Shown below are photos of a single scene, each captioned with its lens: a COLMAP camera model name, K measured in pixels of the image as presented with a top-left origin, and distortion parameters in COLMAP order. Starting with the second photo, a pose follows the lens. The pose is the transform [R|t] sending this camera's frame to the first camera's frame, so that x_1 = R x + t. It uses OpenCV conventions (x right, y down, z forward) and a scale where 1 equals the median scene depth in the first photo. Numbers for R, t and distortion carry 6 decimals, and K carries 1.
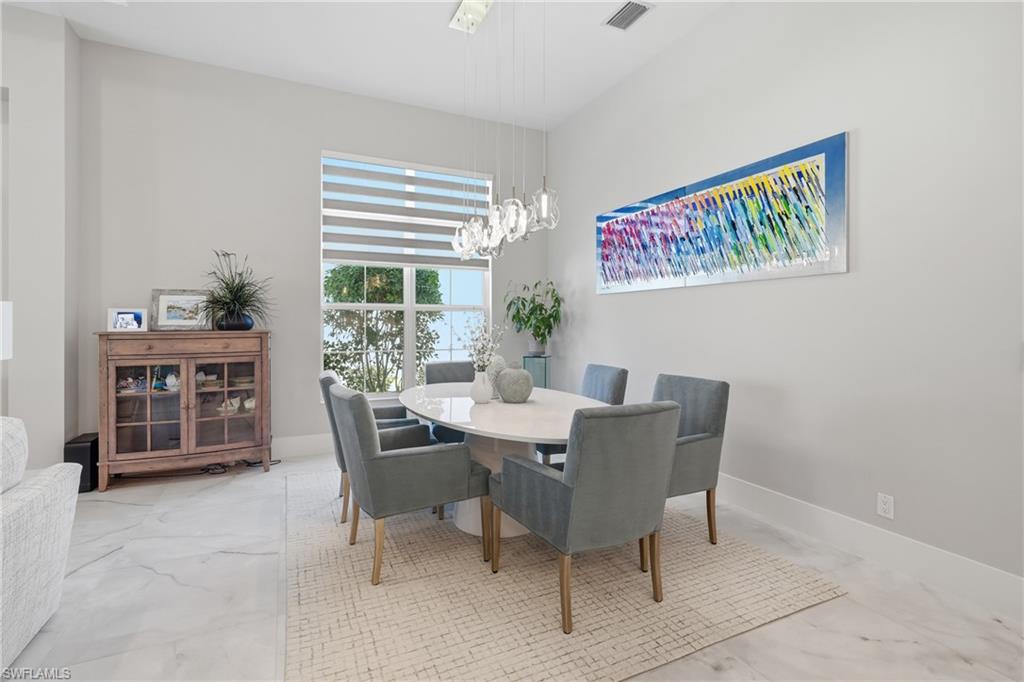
lens RADIAL K [[484.2, 0, 510.7], [0, 484.2, 318.1], [0, 0, 1]] dist [-0.001192, -0.000352]
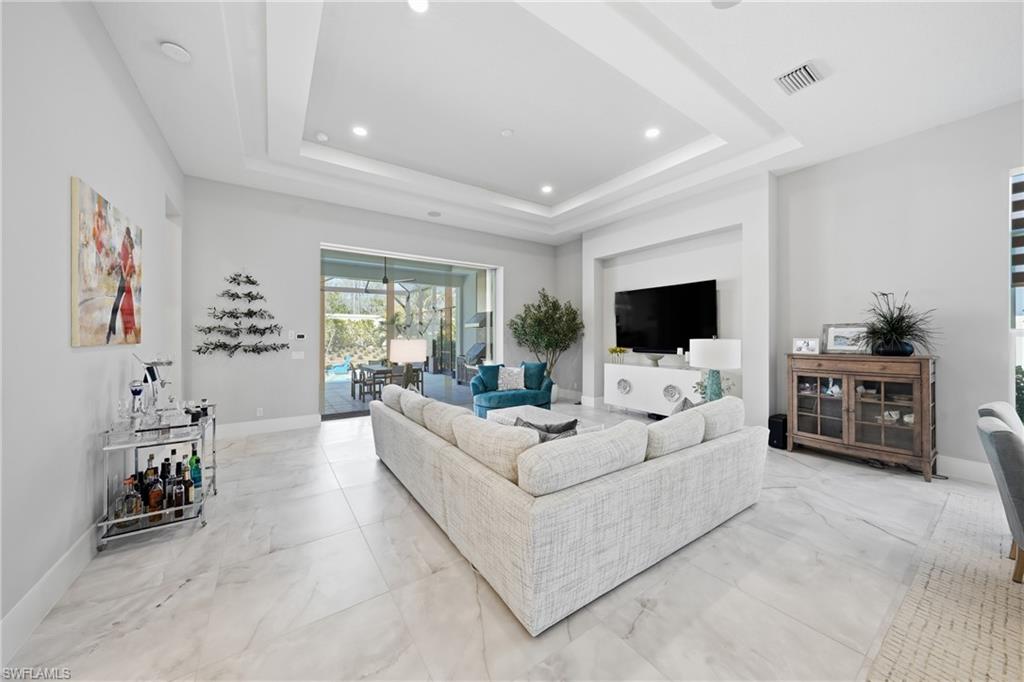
lens RADIAL K [[348.7, 0, 529.1], [0, 348.7, 335.7], [0, 0, 1]] dist [0.000982, 0.000055]
pose [[0.200522, -0.005896, -0.979672, 0.119643], [0.004035, 0.999978, -0.005193, -0.026052], [0.979681, -0.002912, 0.200541, -0.083495]]
